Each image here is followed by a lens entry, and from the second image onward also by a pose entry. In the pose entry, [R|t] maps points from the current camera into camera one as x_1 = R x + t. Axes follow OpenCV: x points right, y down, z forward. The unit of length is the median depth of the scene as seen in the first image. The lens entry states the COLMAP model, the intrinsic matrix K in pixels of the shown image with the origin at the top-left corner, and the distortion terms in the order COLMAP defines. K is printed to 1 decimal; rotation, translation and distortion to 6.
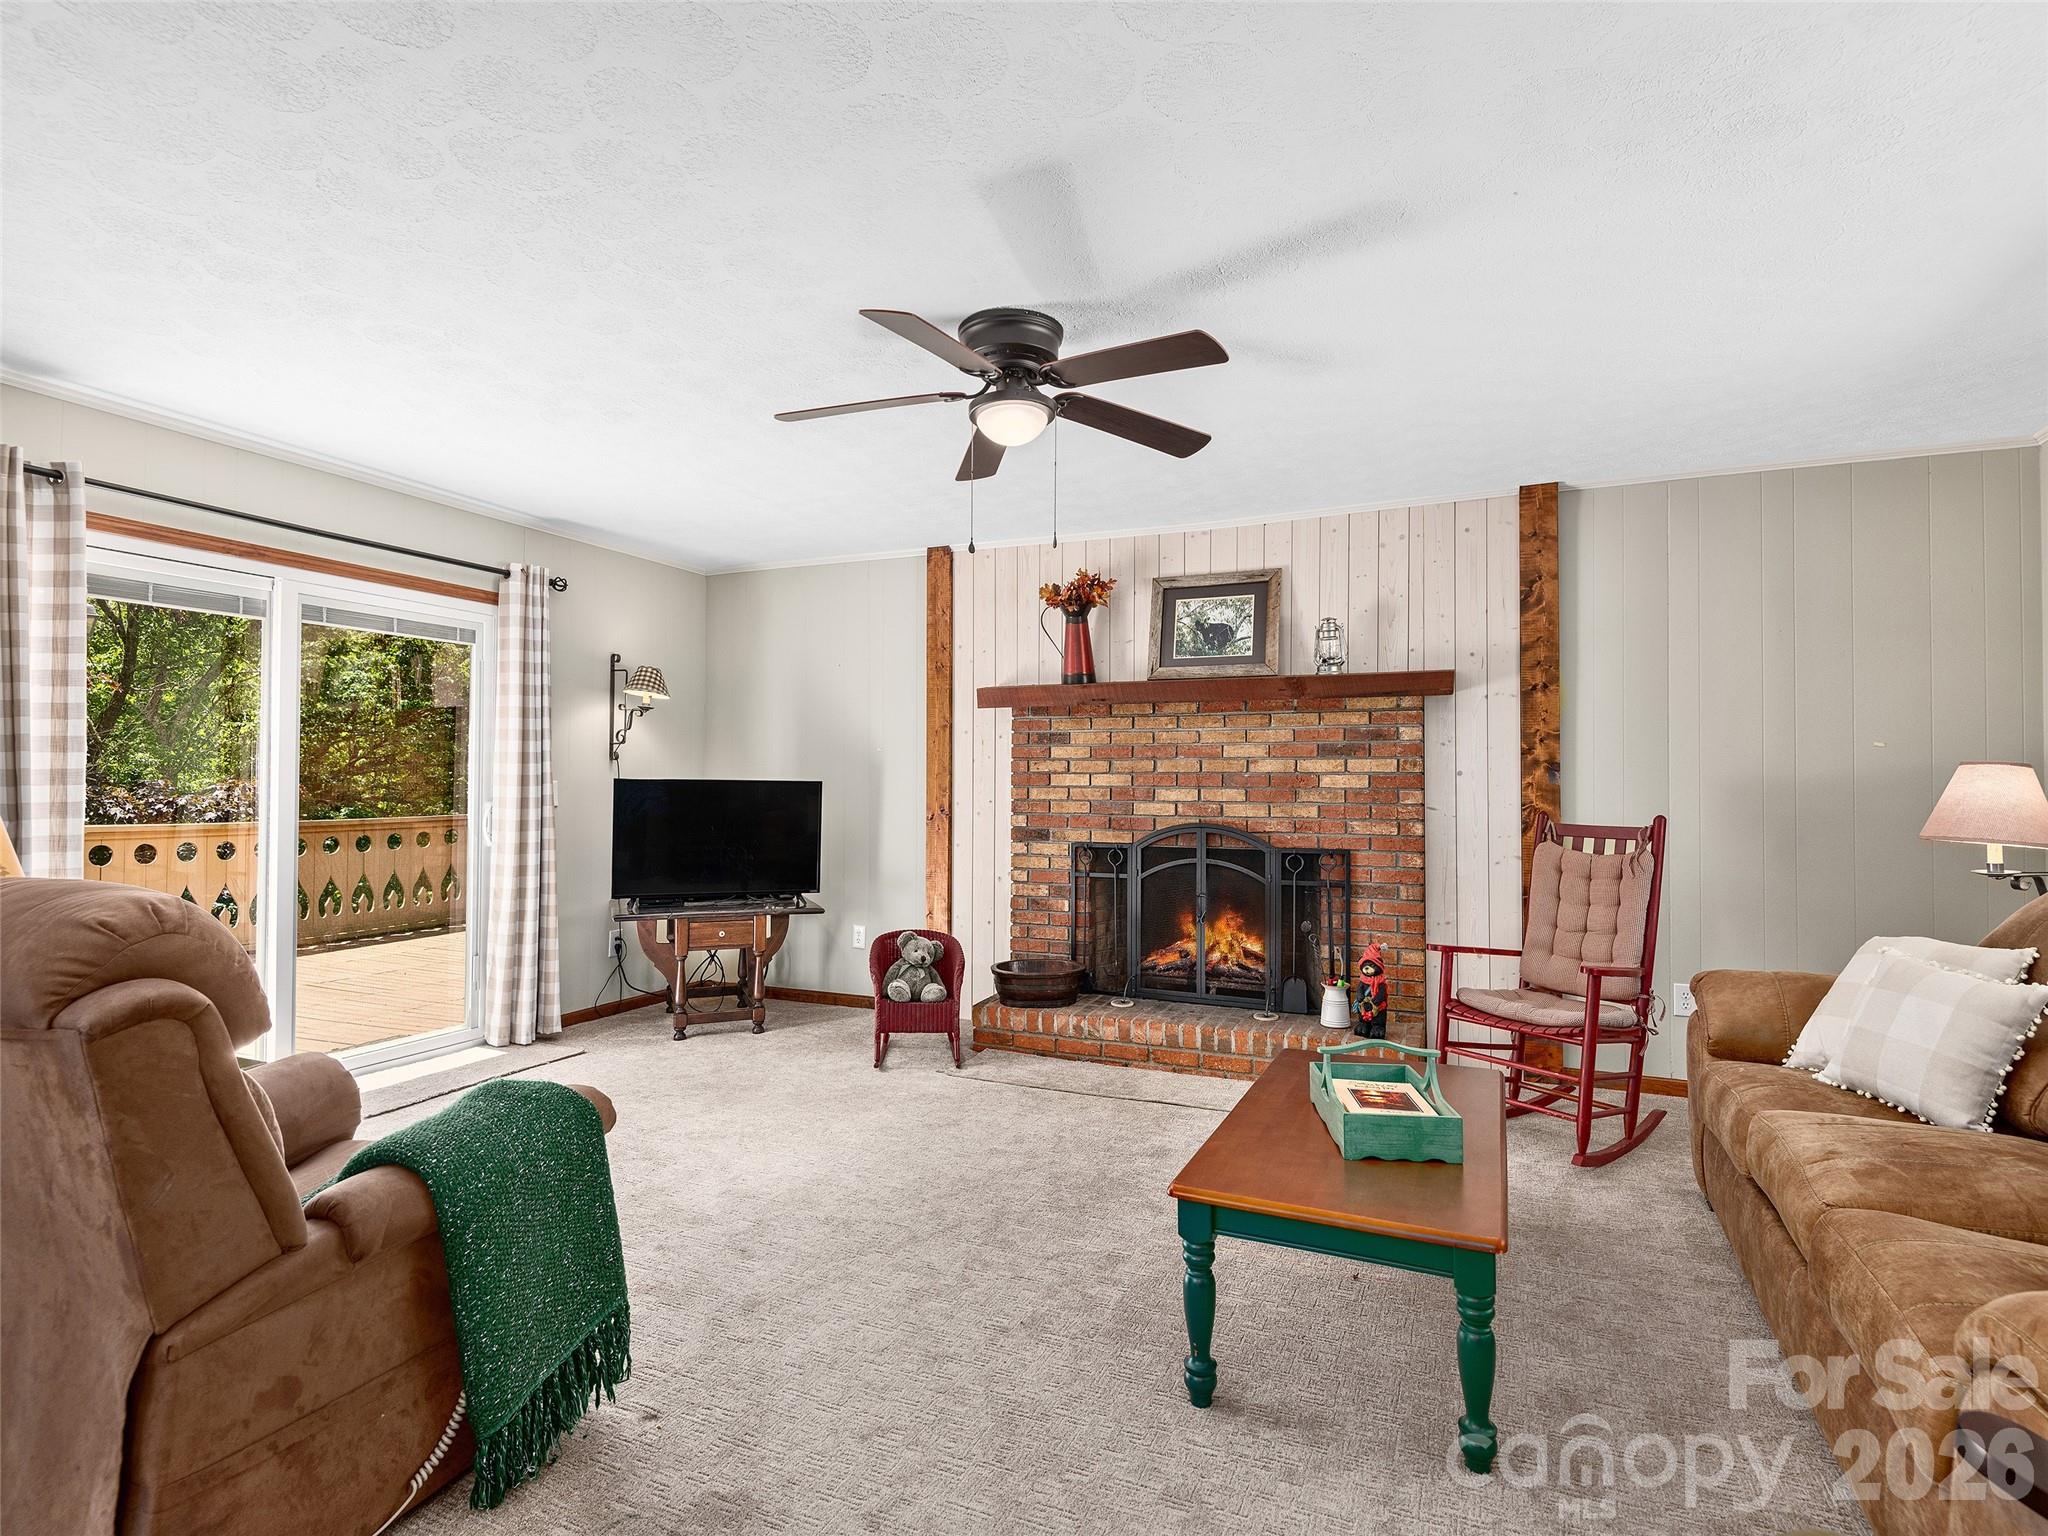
lens RADIAL K [[1045.7, 0, 1026.0], [0, 1045.7, 769.6], [0, 0, 1]] dist [0.005135, -0.000617]
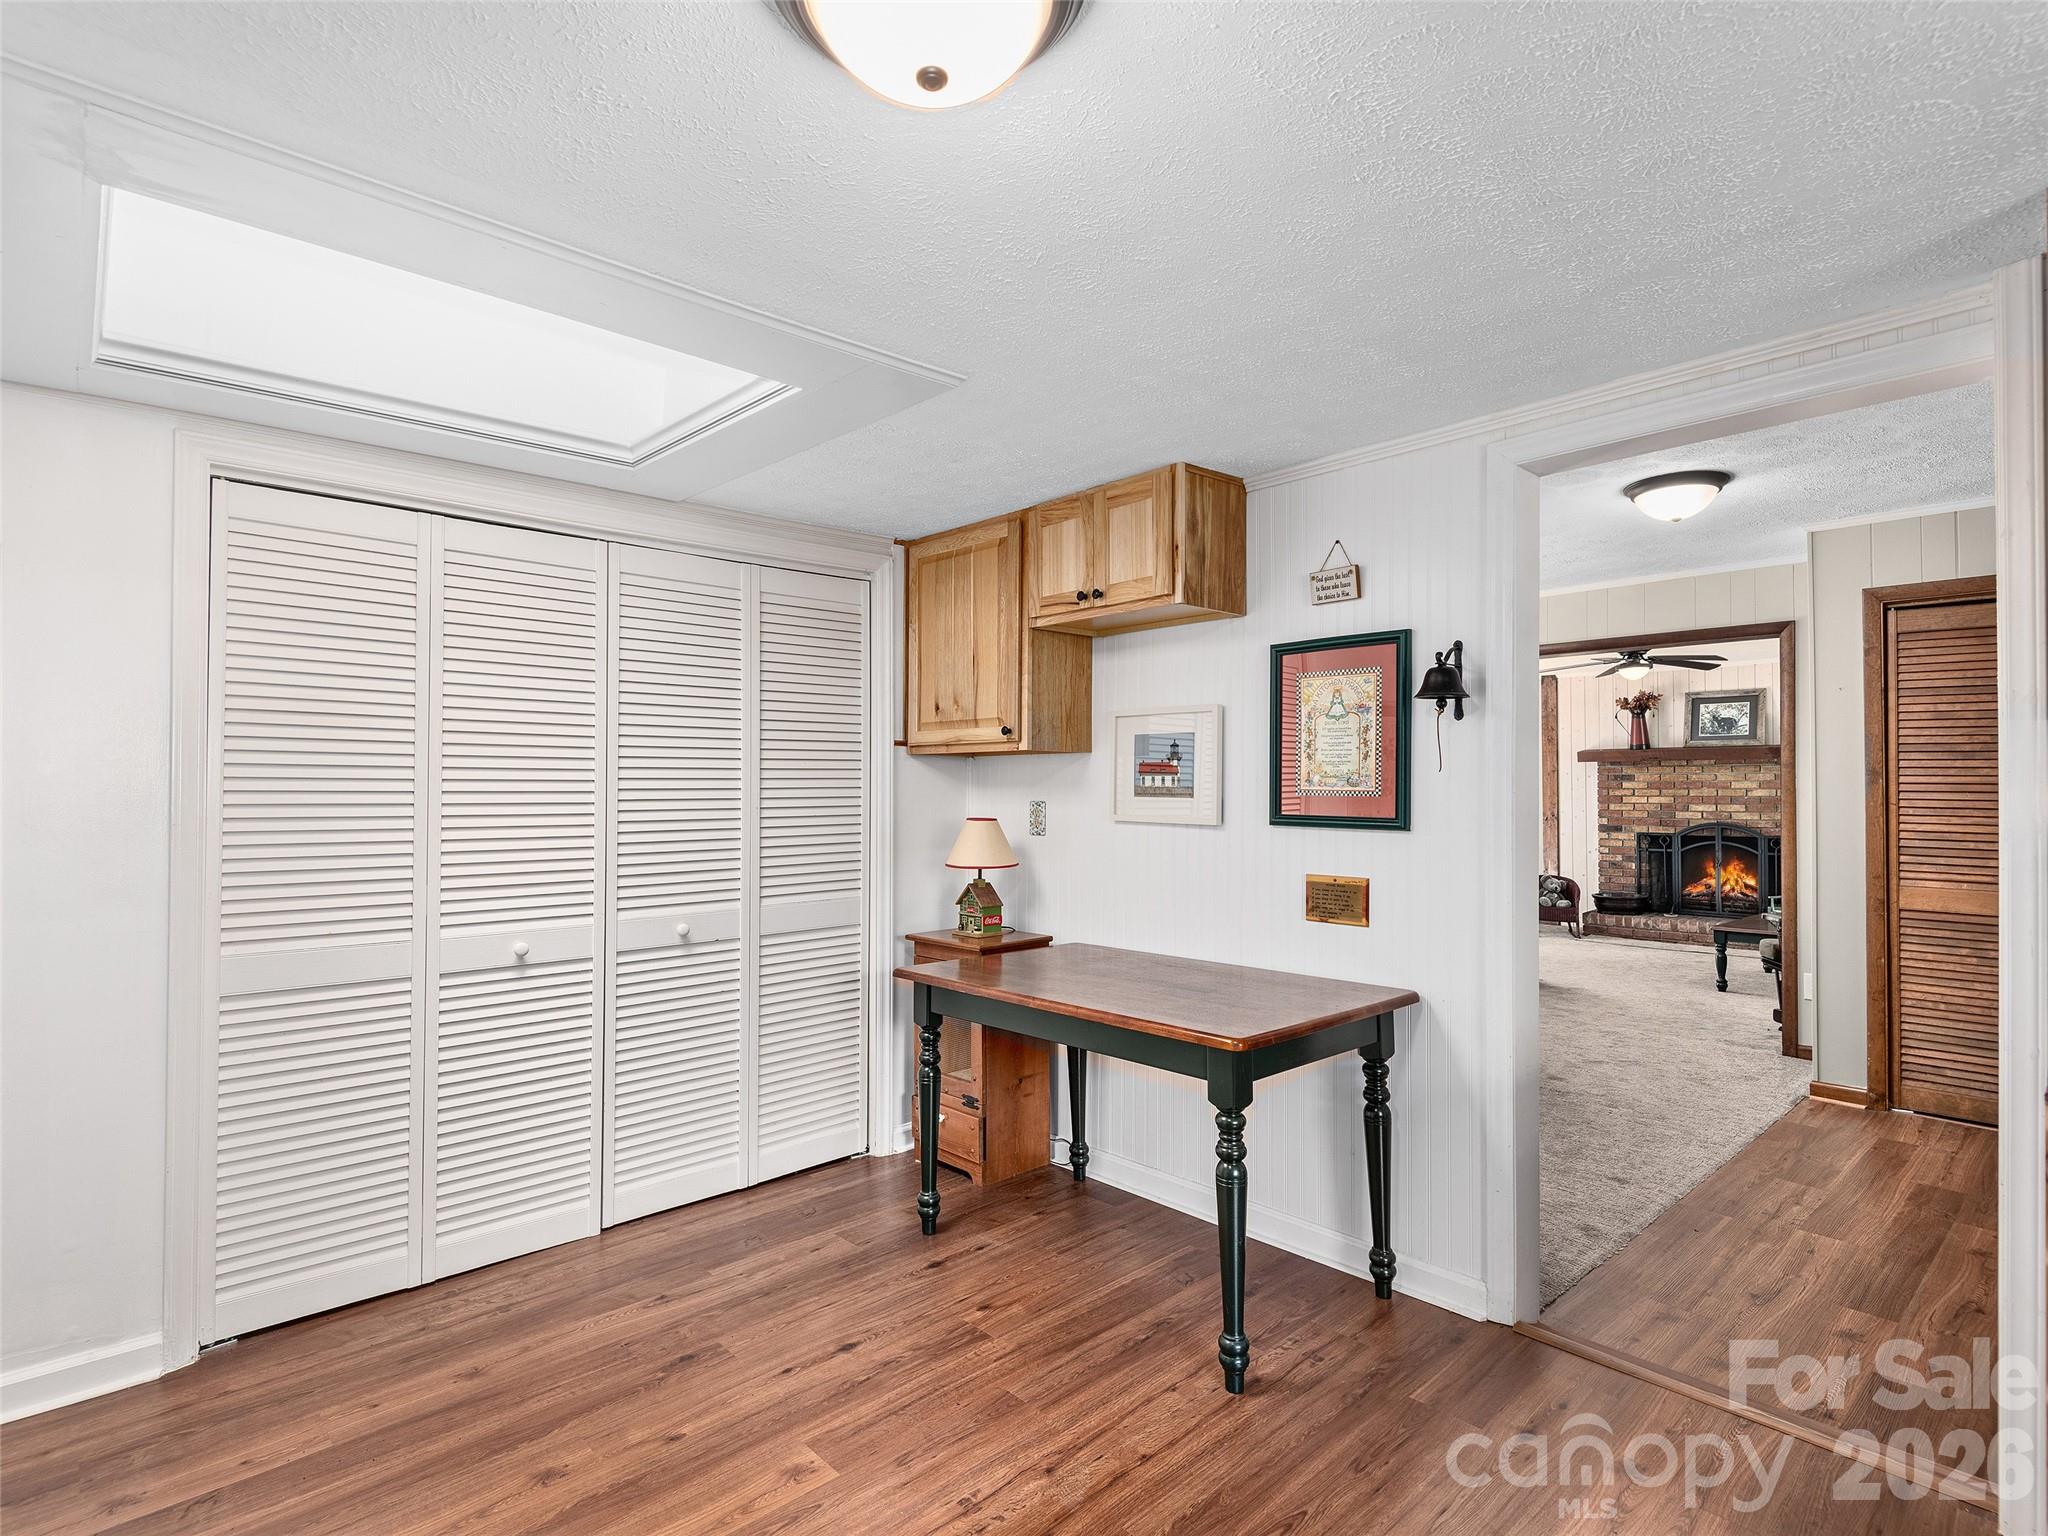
lens RADIAL K [[1045.7, 0, 1018.2], [0, 1045.7, 773.6], [0, 0, 1]] dist [0.005135, -0.000617]
pose [[0.913703, -0.010997, -0.406234, -0.215558], [0.008301, 0.999930, -0.008400, -0.032083], [0.406298, 0.004303, 0.913731, -1.234635]]
